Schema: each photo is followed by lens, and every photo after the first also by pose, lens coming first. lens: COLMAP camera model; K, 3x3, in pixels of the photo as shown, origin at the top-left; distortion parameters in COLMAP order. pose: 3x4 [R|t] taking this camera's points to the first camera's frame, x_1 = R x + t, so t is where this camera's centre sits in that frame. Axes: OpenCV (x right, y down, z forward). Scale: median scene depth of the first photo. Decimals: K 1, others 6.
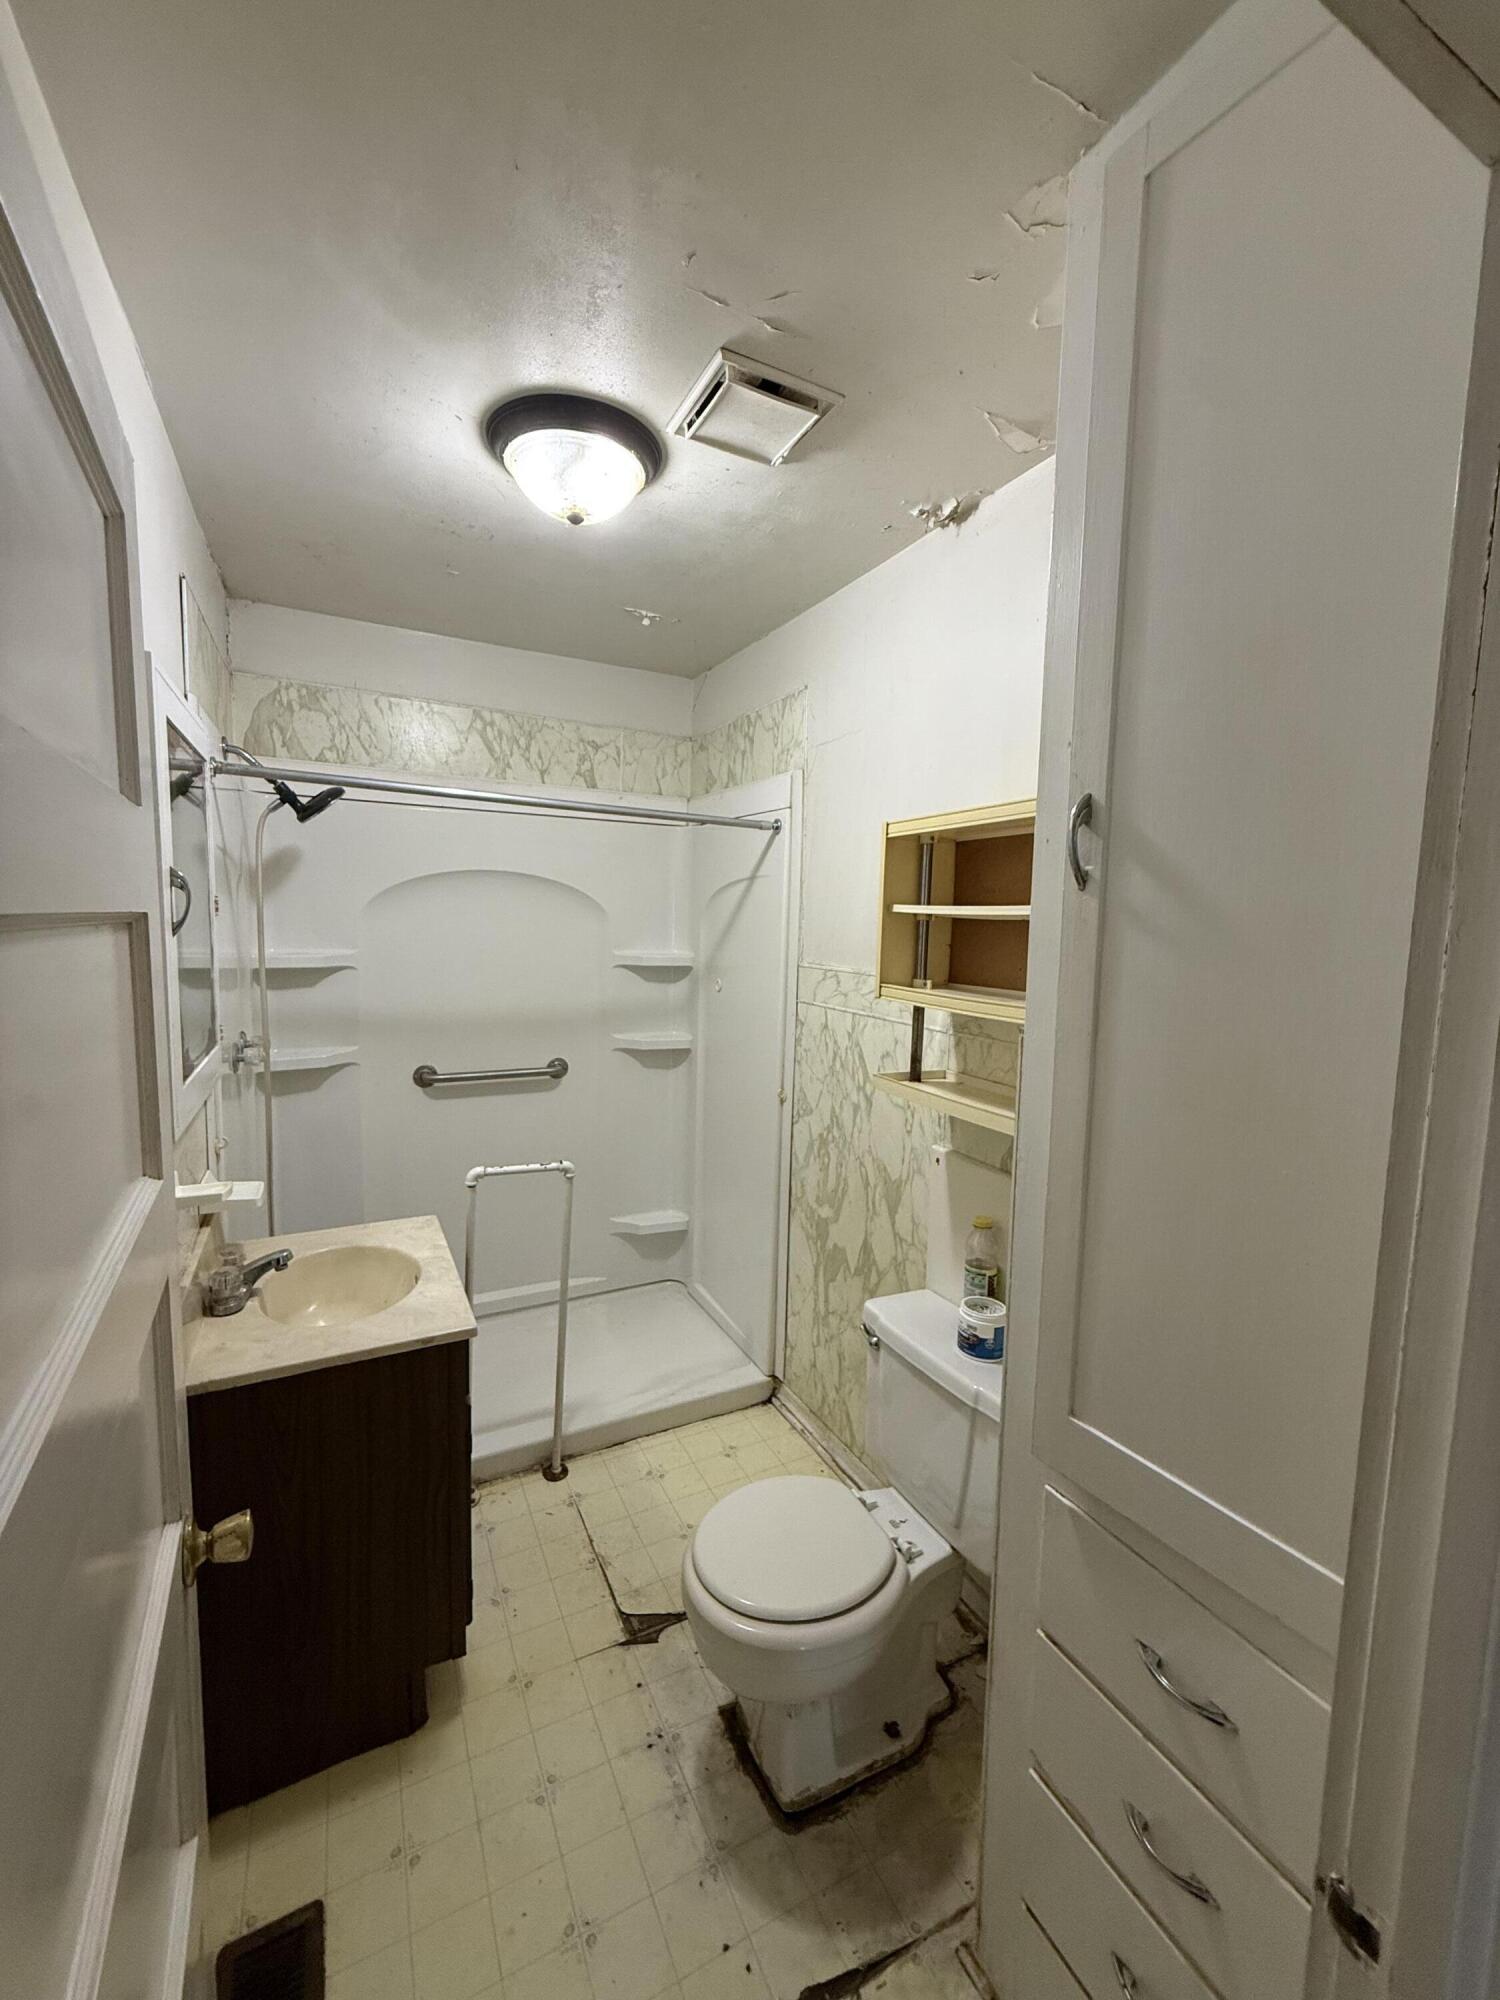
lens RADIAL K [[796.2, 0, 749.1], [0, 796.2, 998.2], [0, 0, 1]] dist [-0.000201, 0.000020]
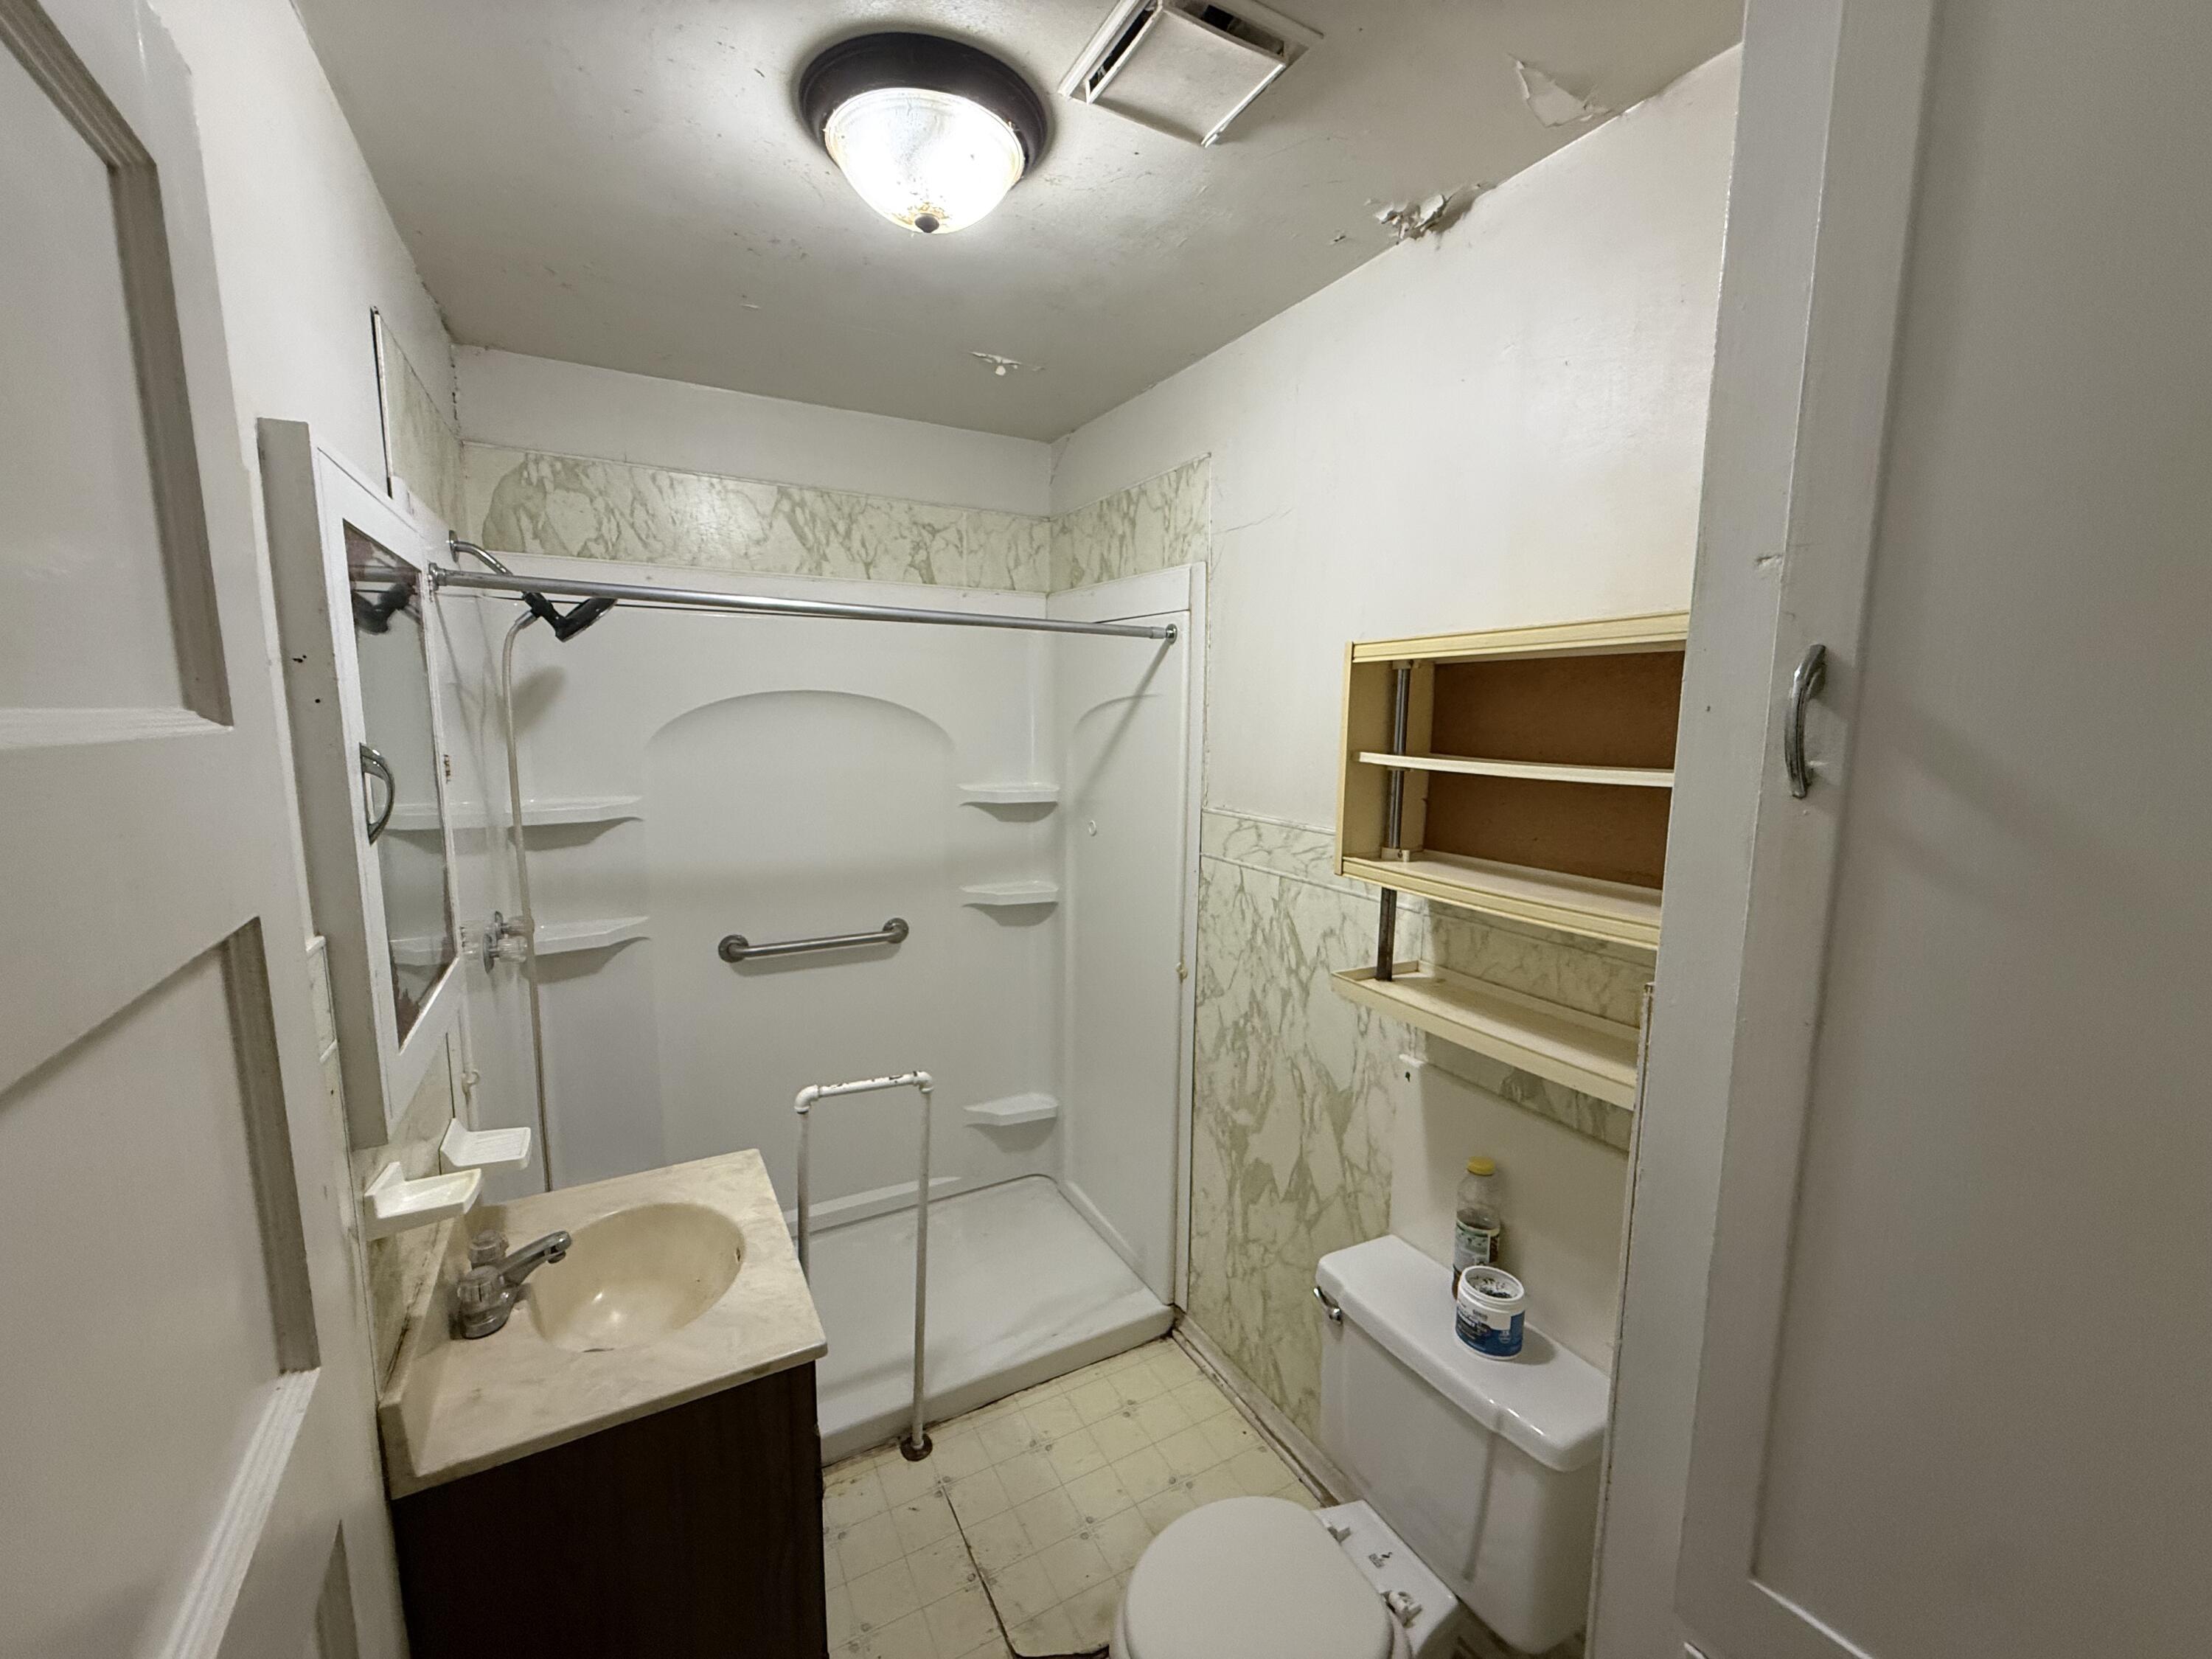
lens RADIAL K [[880.6, 0, 1102.1], [0, 880.6, 834.2], [0, 0, 1]] dist [-0.000201, 0.000020]
pose [[0.999555, -0.019550, 0.022531, -0.070459], [0.018562, 0.998892, 0.043248, -0.068109], [-0.023352, -0.042811, 0.998810, 0.144888]]
